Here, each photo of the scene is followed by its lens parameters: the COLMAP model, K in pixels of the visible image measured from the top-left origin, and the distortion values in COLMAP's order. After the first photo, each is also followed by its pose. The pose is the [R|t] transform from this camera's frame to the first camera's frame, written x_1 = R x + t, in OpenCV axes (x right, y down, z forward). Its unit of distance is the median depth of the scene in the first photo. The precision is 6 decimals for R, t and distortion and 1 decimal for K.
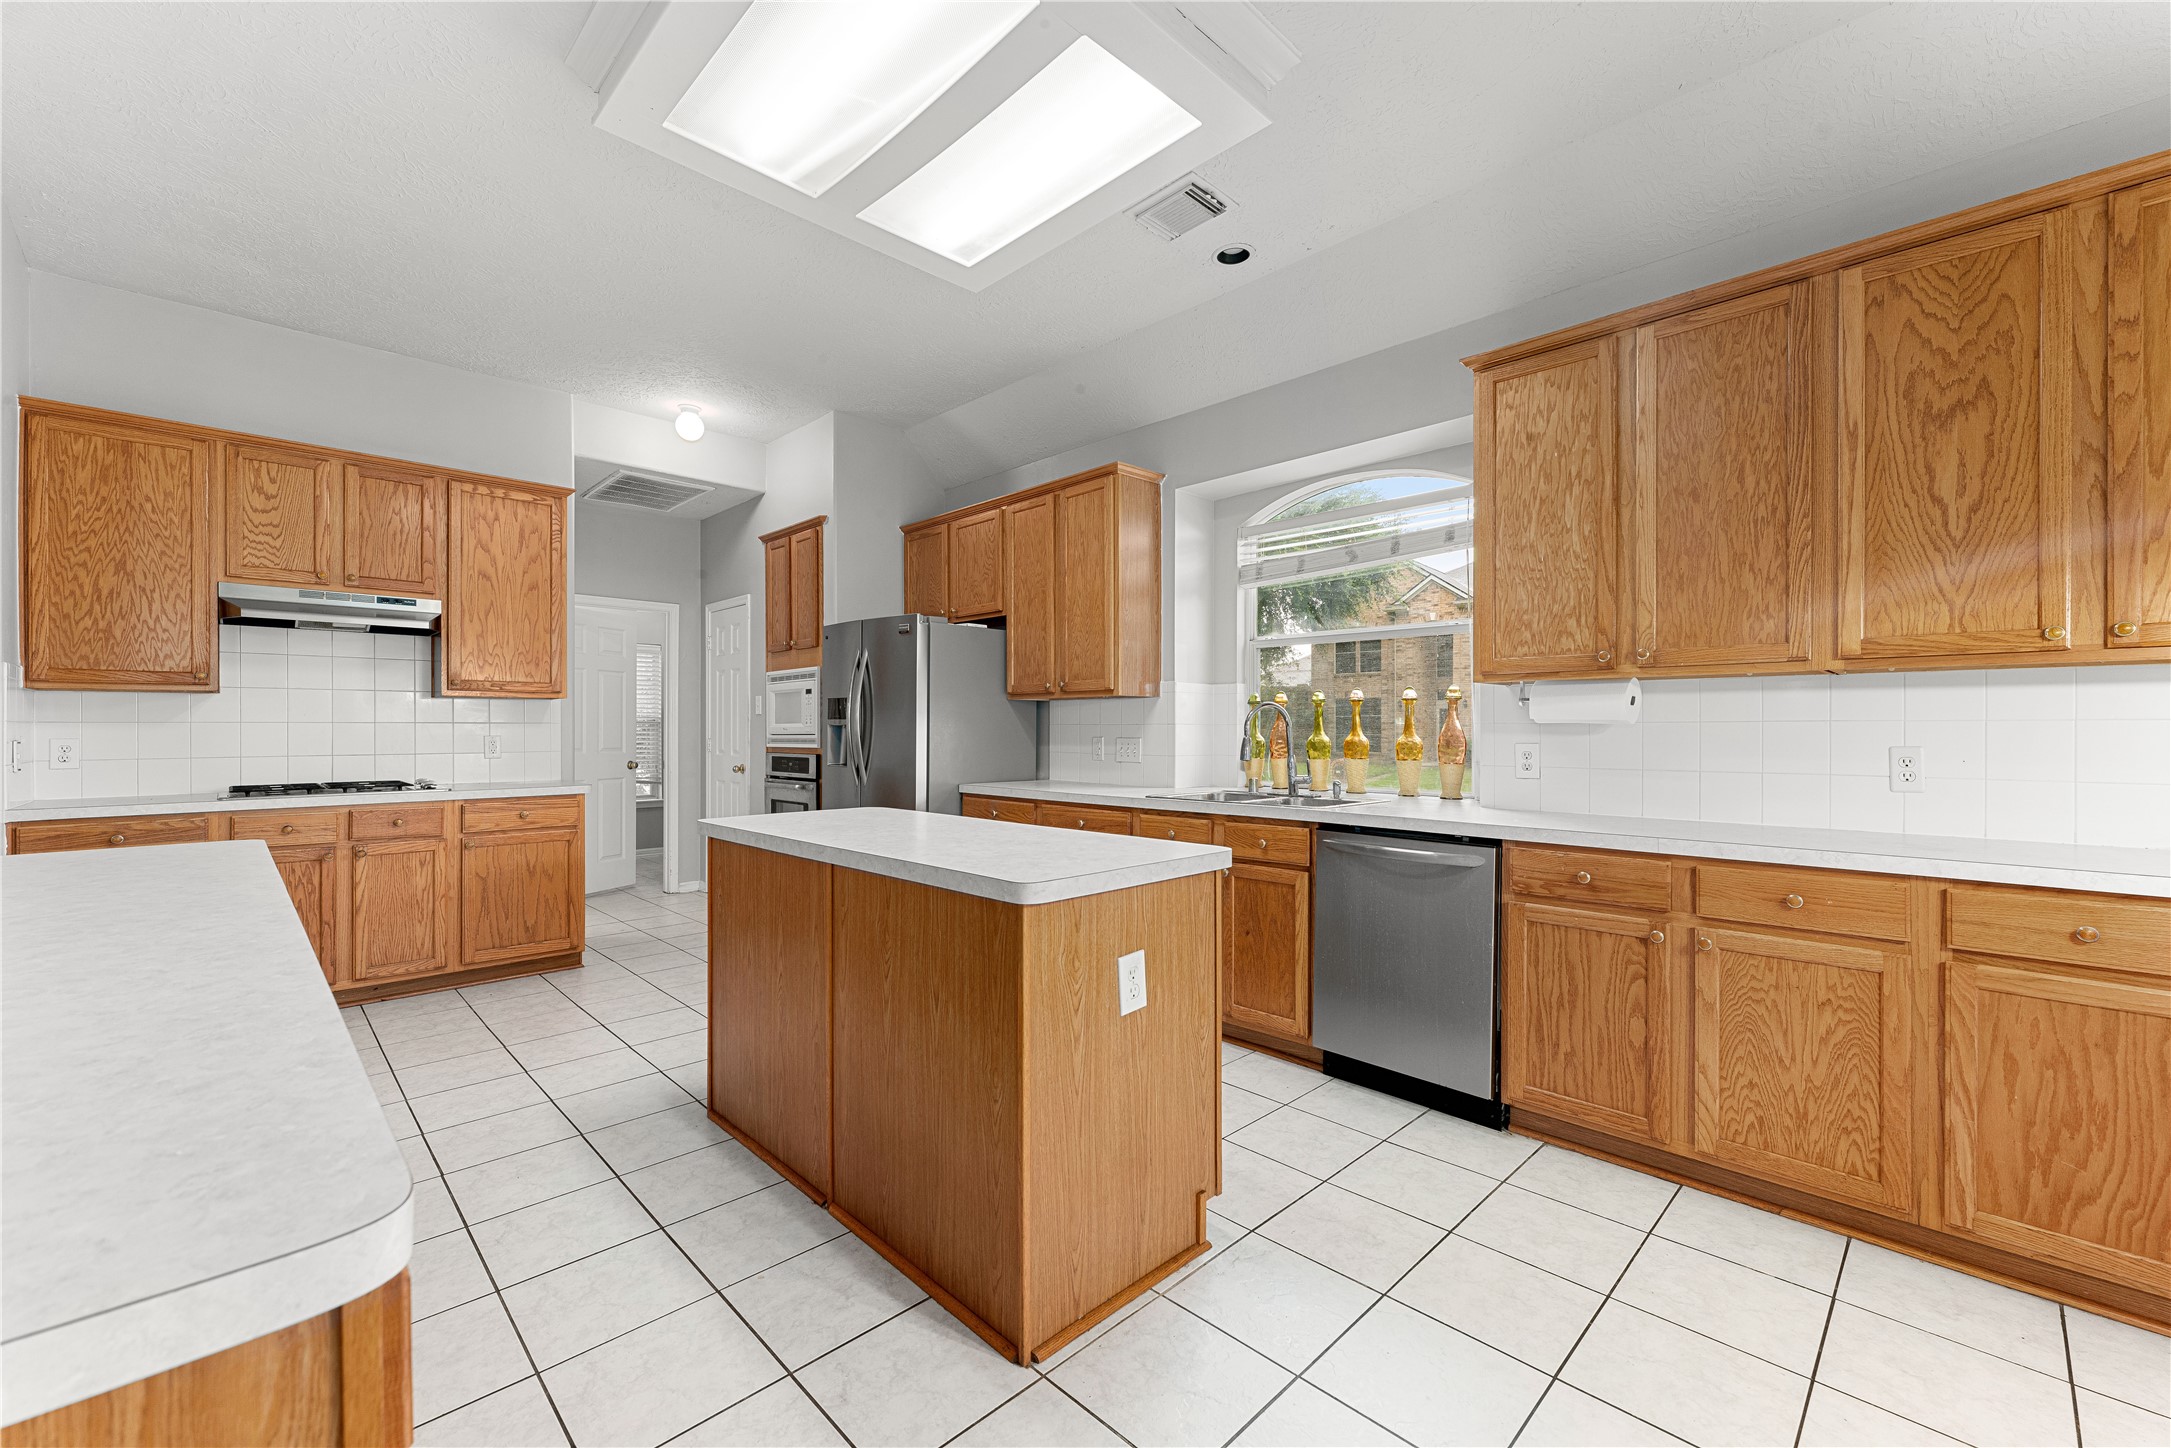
lens RADIAL K [[873.3, 0, 1086.8], [0, 873.3, 729.1], [0, 0, 1]] dist [0.001129, -0.000003]
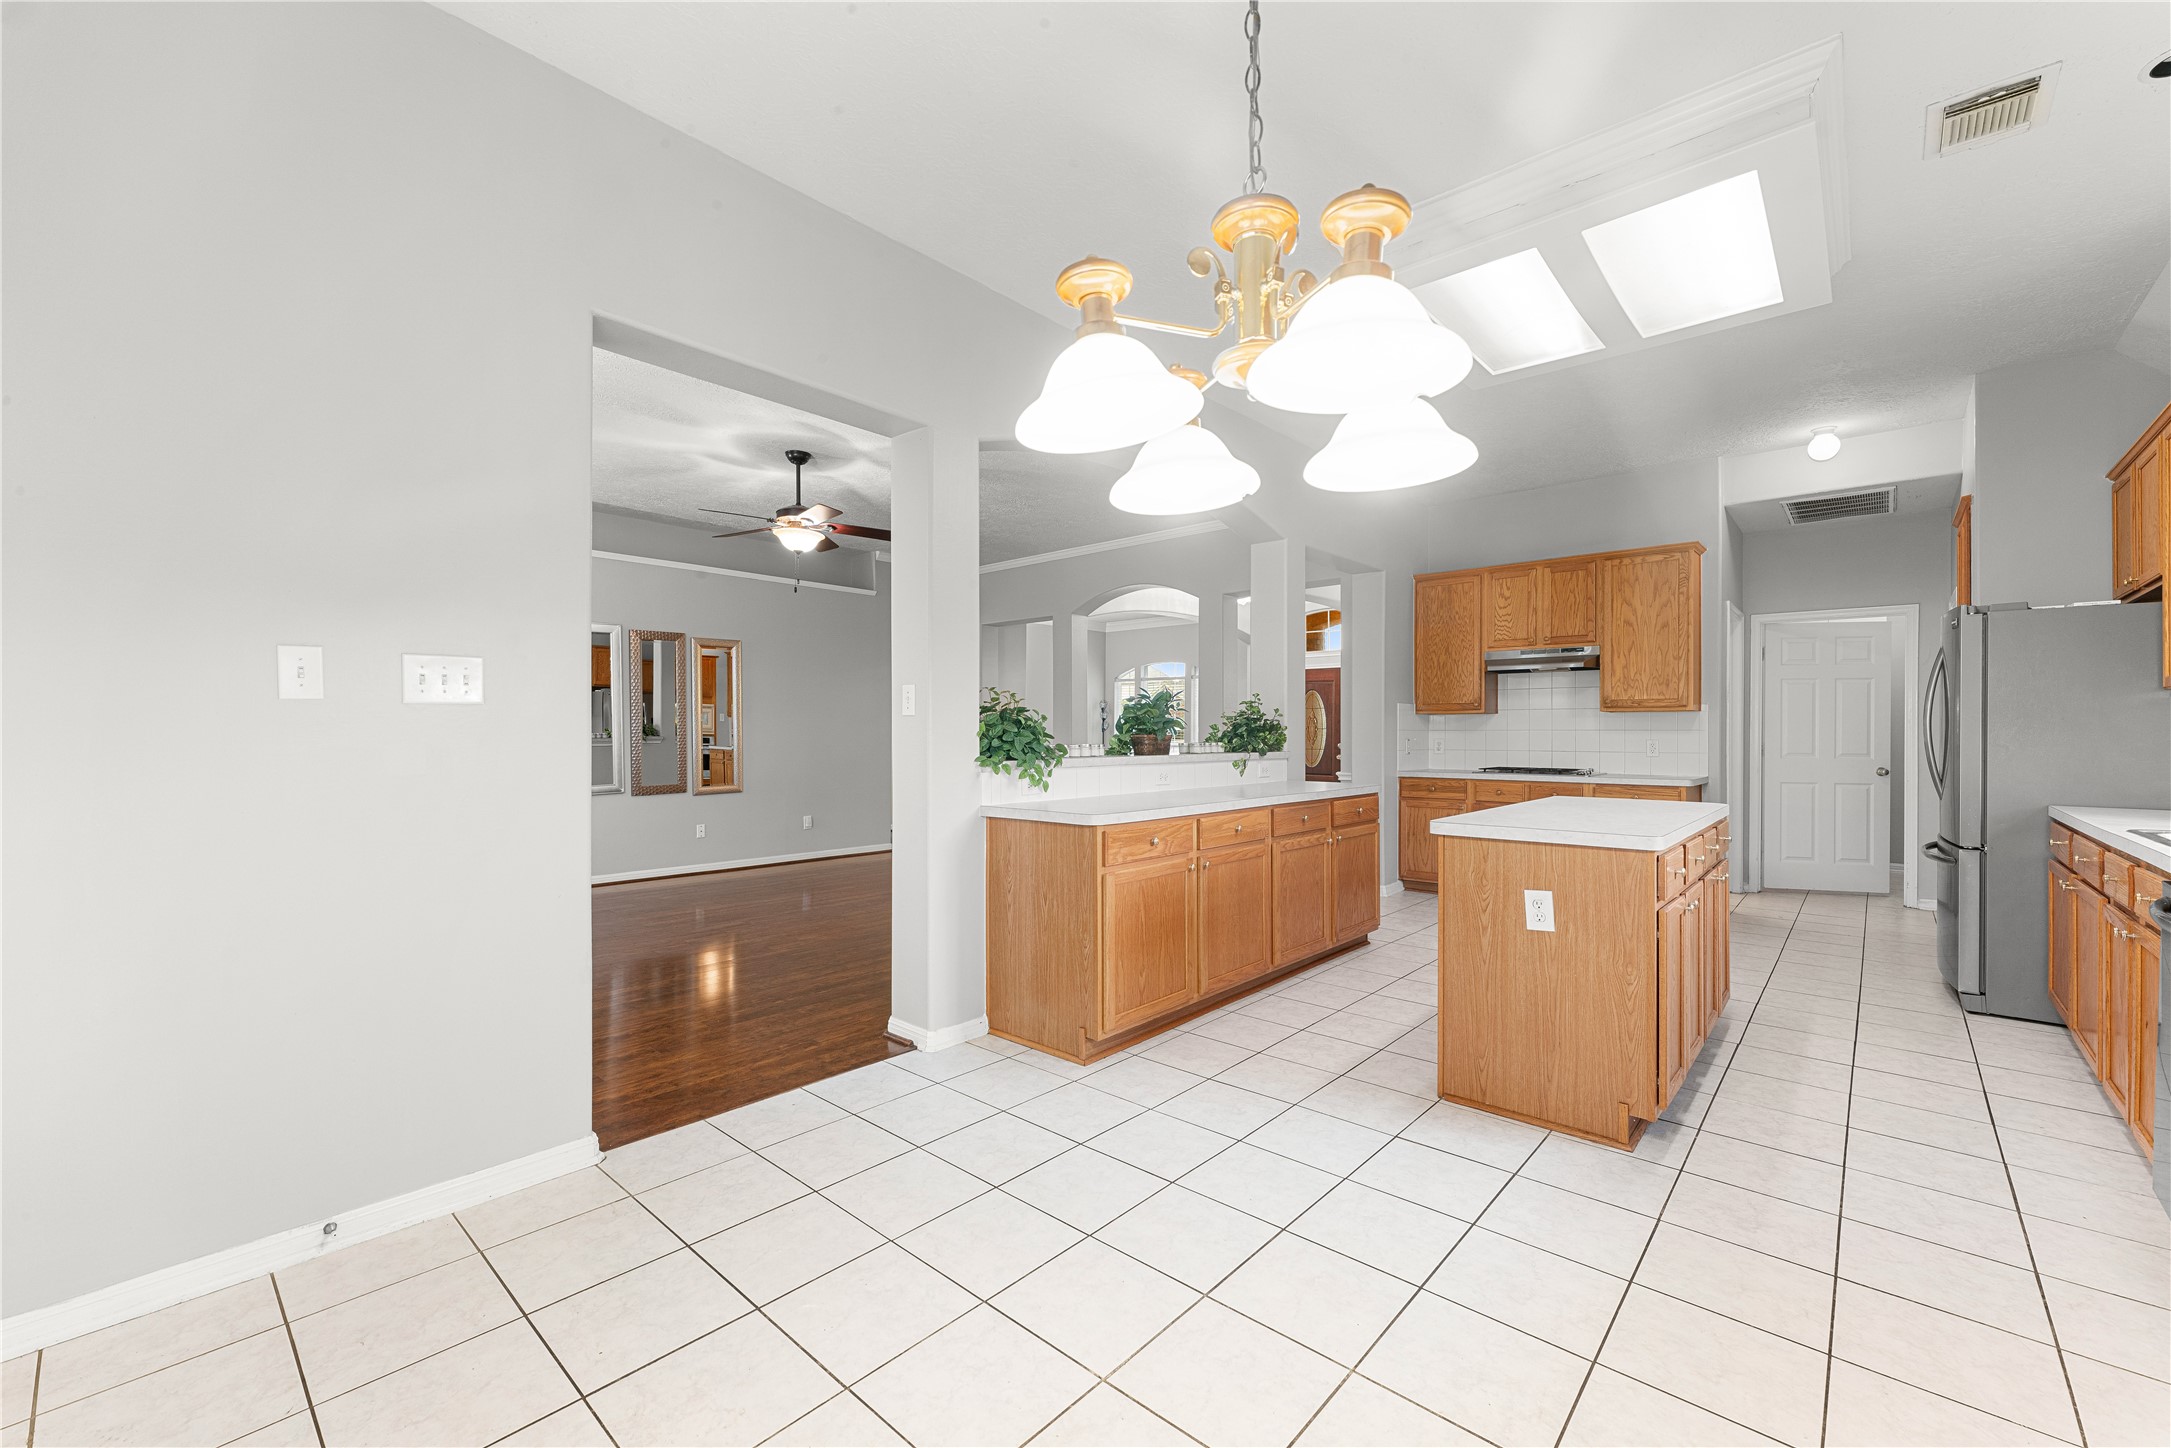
lens RADIAL K [[881.2, 0, 1085.5], [0, 881.2, 724.0], [0, 0, 1]] dist [-0.002568, -0.000224]
pose [[0.058573, -0.006999, -0.998259, 1.310502], [-0.005941, 0.999955, -0.007360, -0.004251], [0.998265, 0.006362, 0.058529, 0.141960]]
